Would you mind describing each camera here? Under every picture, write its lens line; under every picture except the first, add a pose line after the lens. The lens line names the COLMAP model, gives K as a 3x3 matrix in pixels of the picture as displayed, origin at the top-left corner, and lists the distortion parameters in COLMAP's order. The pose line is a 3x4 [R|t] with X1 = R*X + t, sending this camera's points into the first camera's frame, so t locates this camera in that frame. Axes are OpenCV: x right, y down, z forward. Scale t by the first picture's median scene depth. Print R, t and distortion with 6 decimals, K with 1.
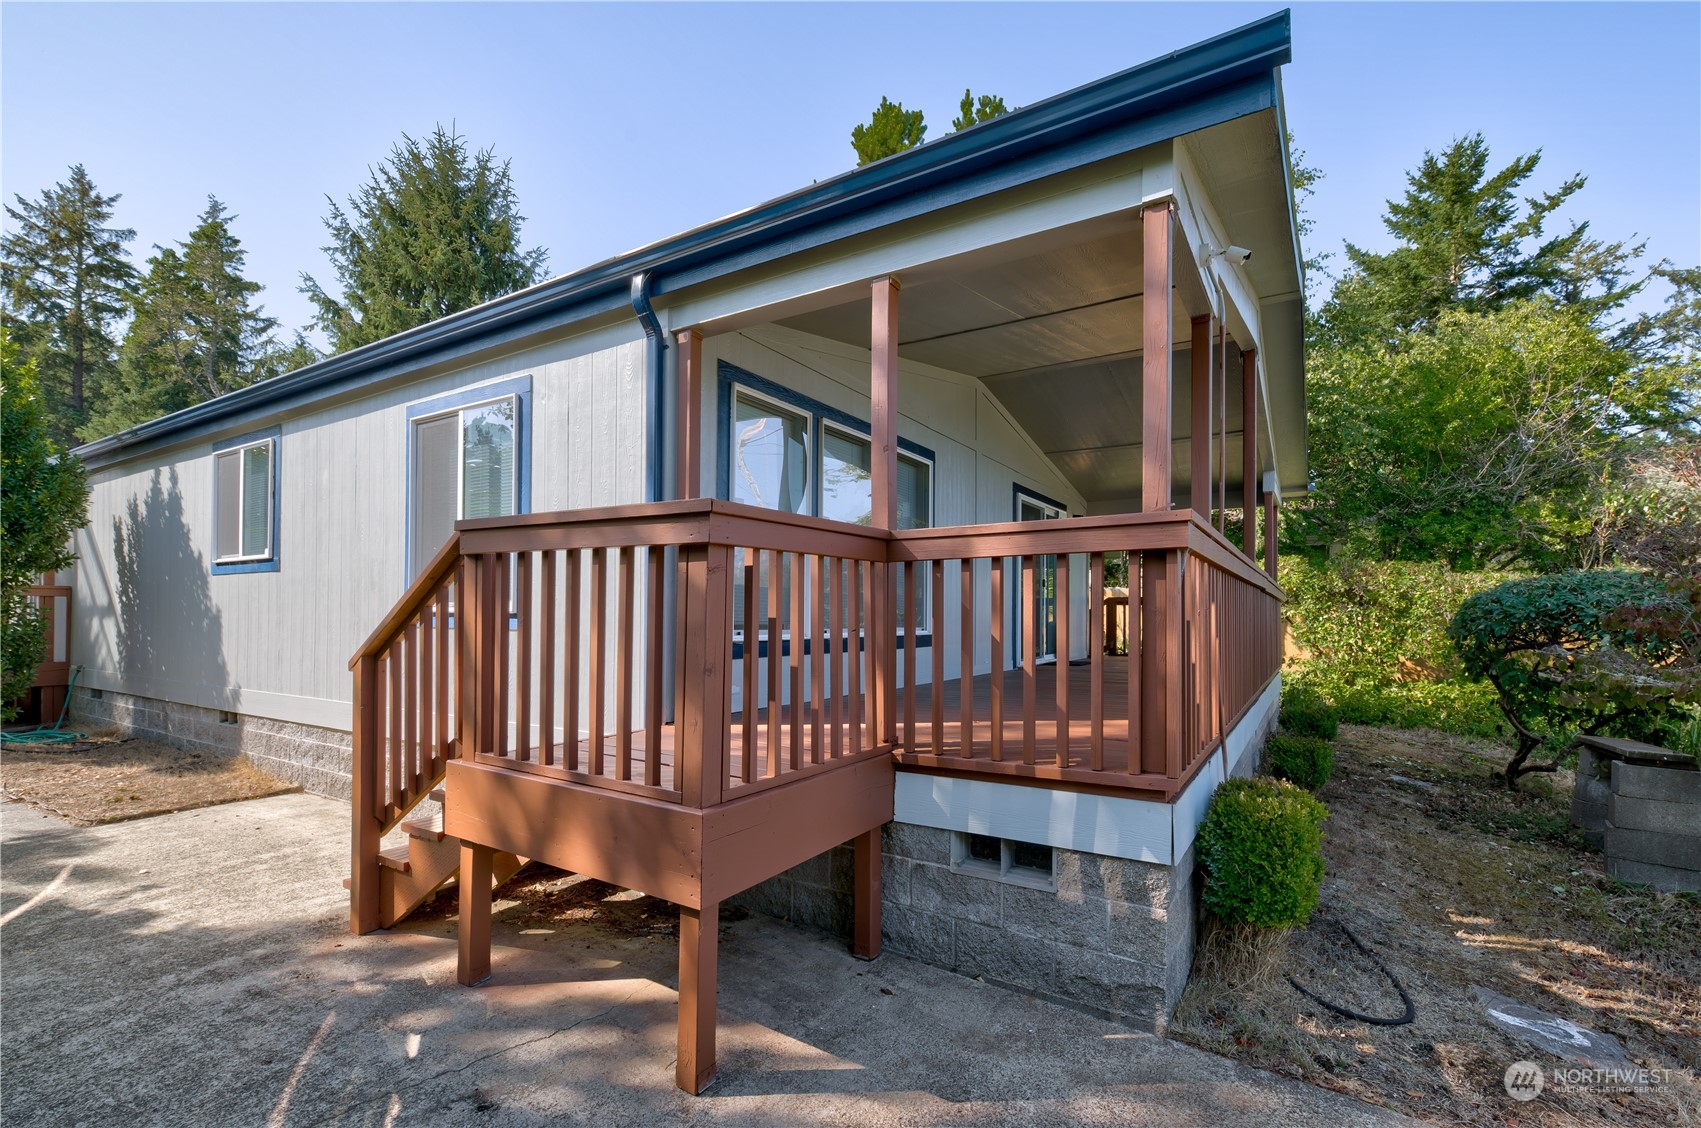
lens RADIAL K [[751.7, 0, 851.7], [0, 751.7, 611.3], [0, 0, 1]] dist [0.000766, -0.000003]
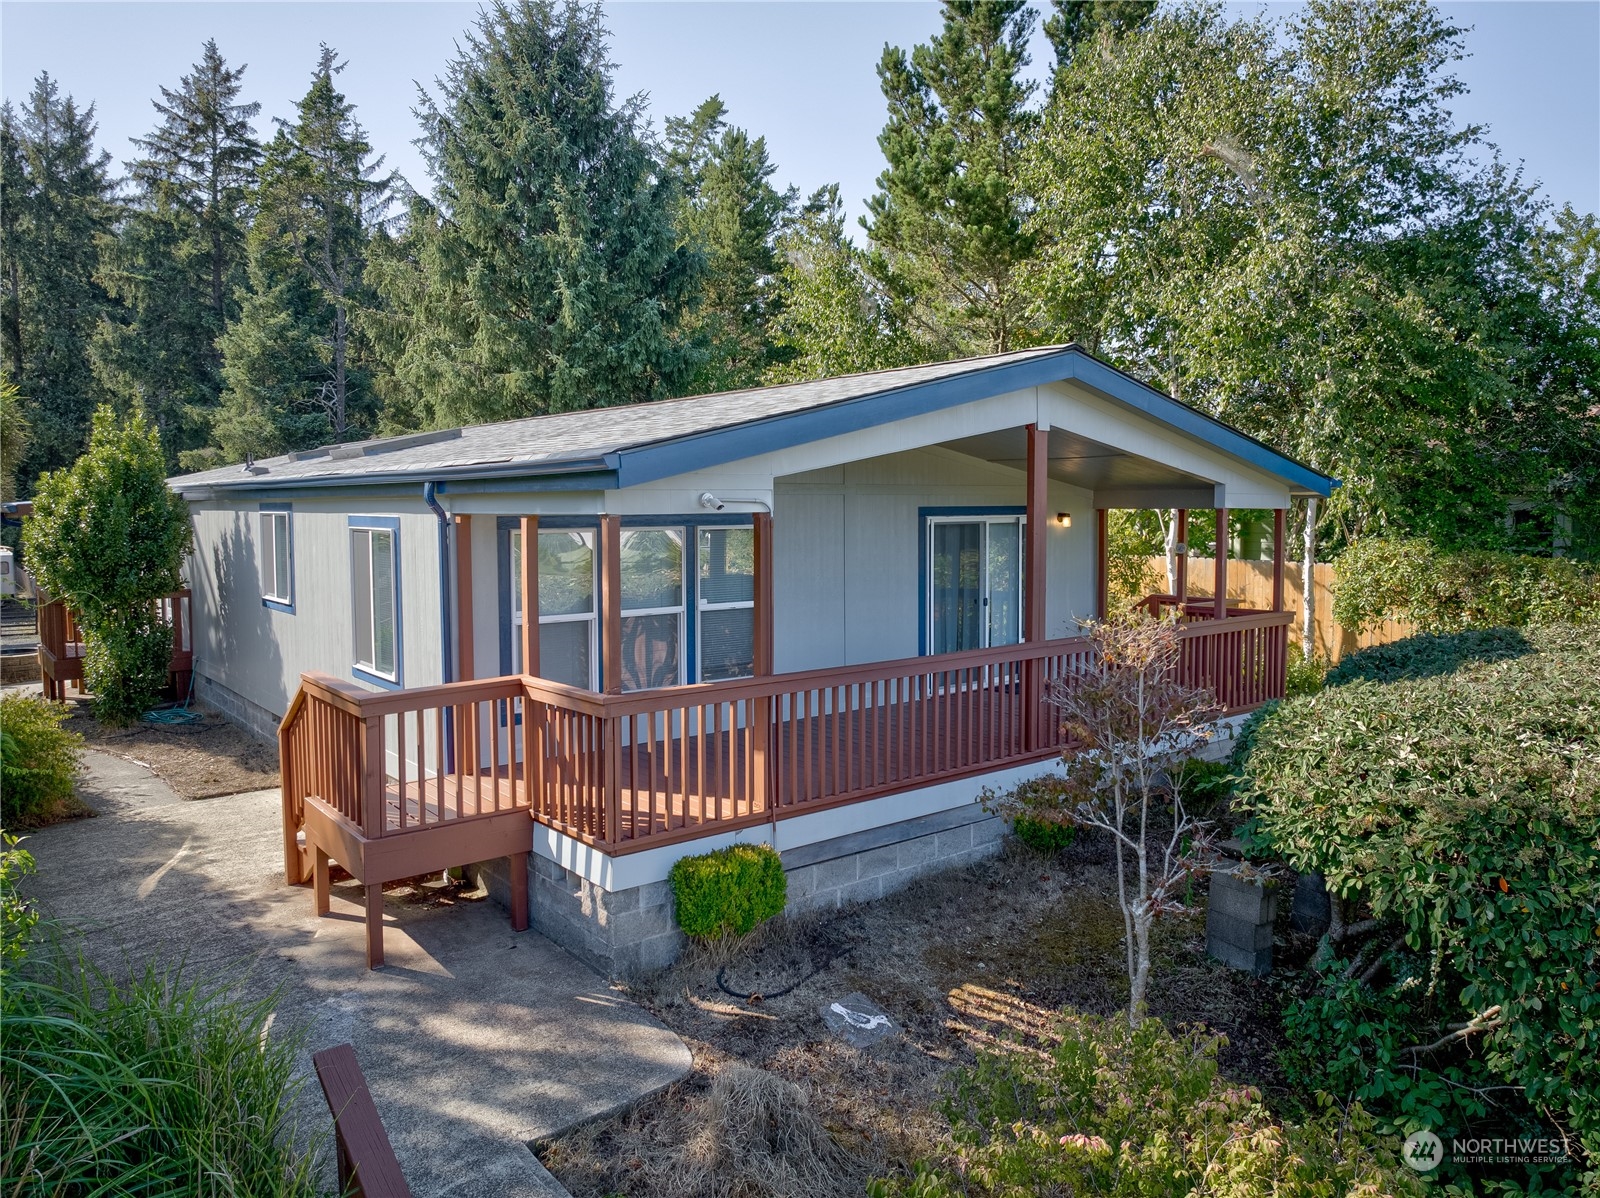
lens RADIAL K [[1122.7, 0, 771.3], [0, 1122.7, 561.9], [0, 0, 1]] dist [-0.013985, -0.030398]
pose [[0.938480, 0.002245, -0.345327, 0.142434], [0.017751, 0.998343, 0.054729, -0.048878], [0.344878, -0.057492, 0.936885, -0.111056]]
